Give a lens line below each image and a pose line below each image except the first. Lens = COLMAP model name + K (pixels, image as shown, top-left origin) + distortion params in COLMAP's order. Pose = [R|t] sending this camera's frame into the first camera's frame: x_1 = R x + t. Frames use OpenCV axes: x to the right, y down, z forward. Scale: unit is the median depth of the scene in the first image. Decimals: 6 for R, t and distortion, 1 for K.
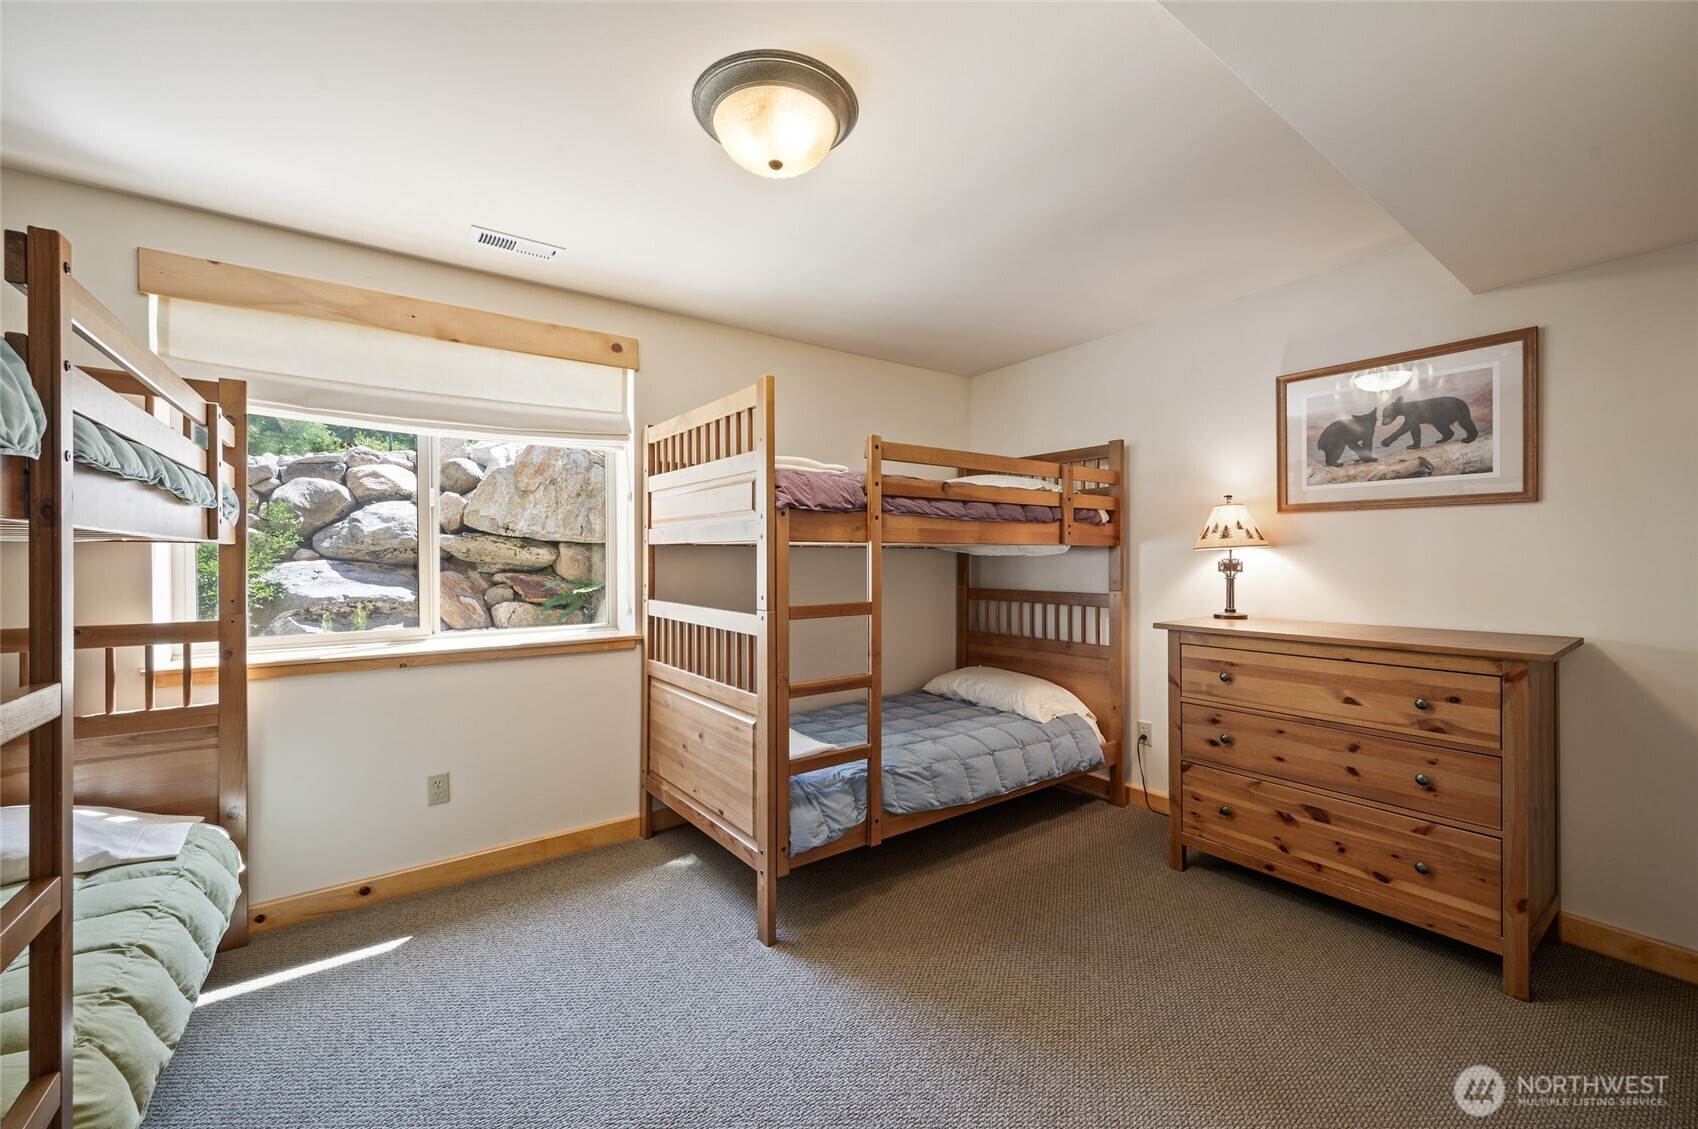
lens RADIAL K [[671.1, 0, 853.7], [0, 671.1, 555.6], [0, 0, 1]] dist [-0.001175, -0.000202]
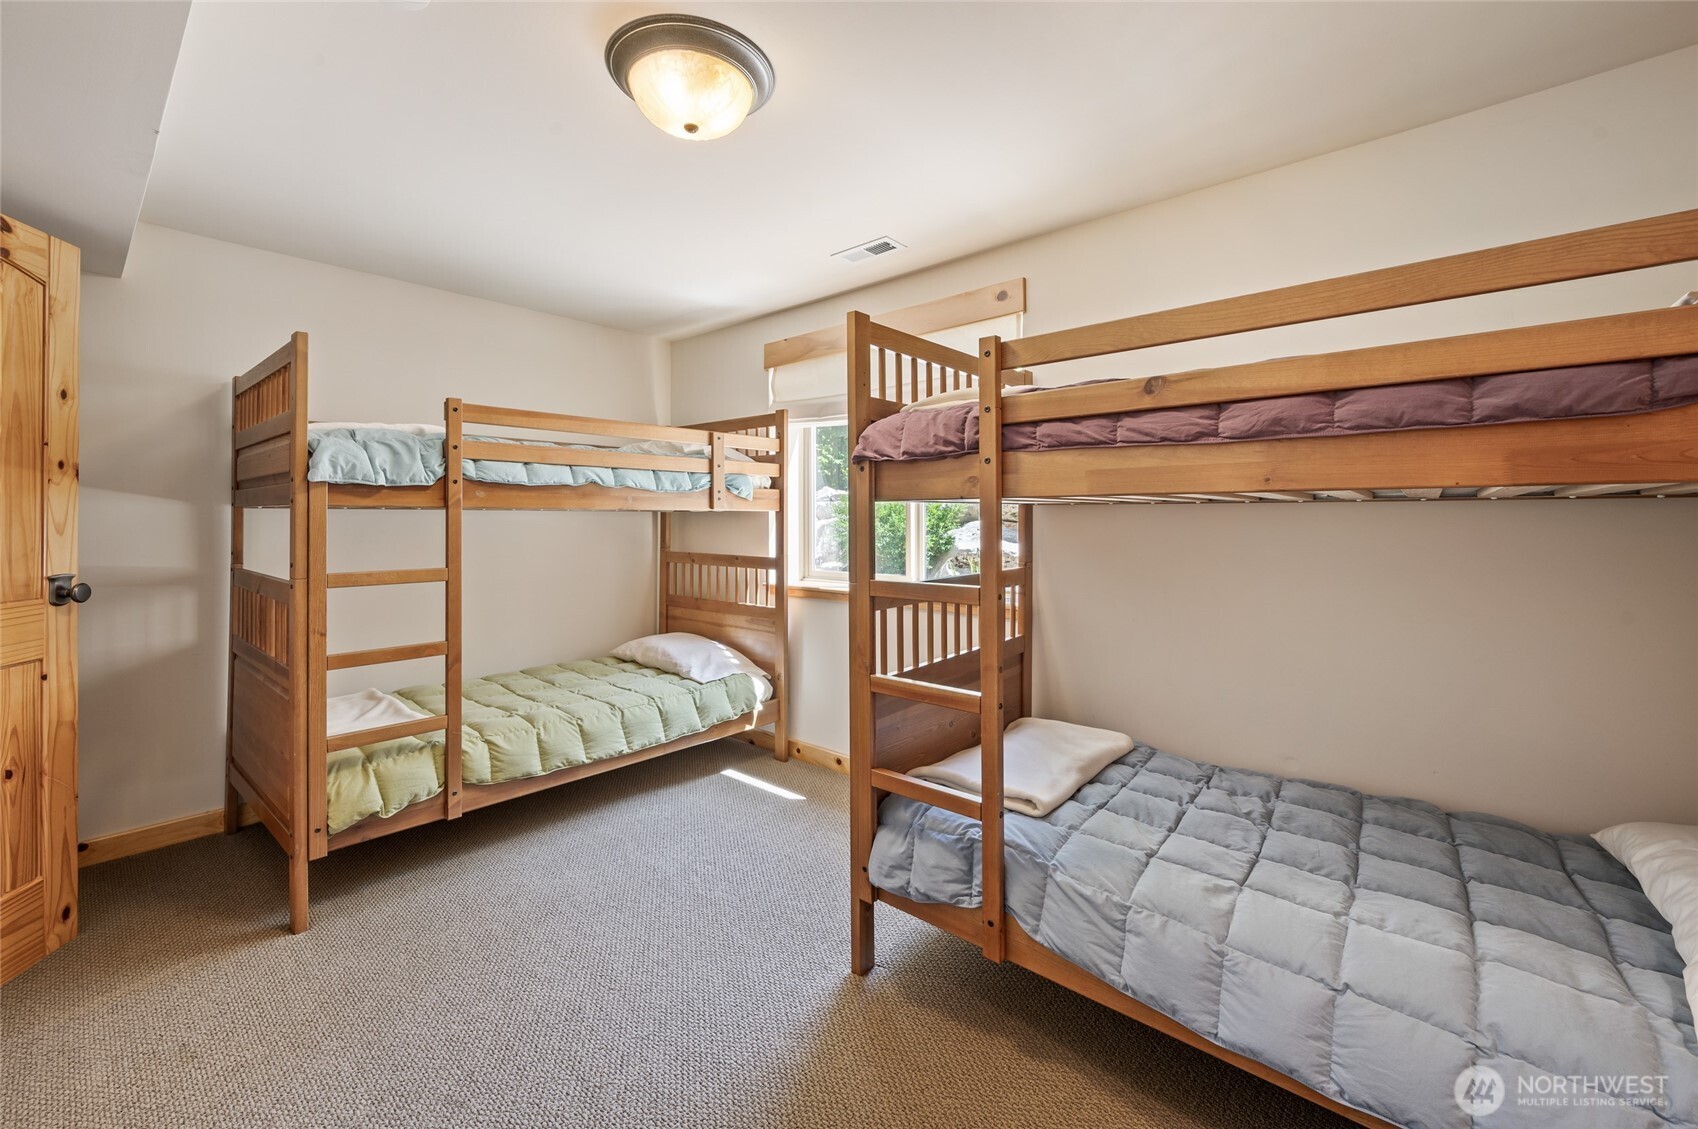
lens RADIAL K [[684.3, 0, 847.0], [0, 684.3, 513.9], [0, 0, 1]] dist [0.001229, 0.000047]
pose [[0.219434, -0.004707, -0.975616, 0.650632], [0.003300, 0.999986, -0.004082, -0.001837], [0.975622, -0.002324, 0.219447, 0.708862]]
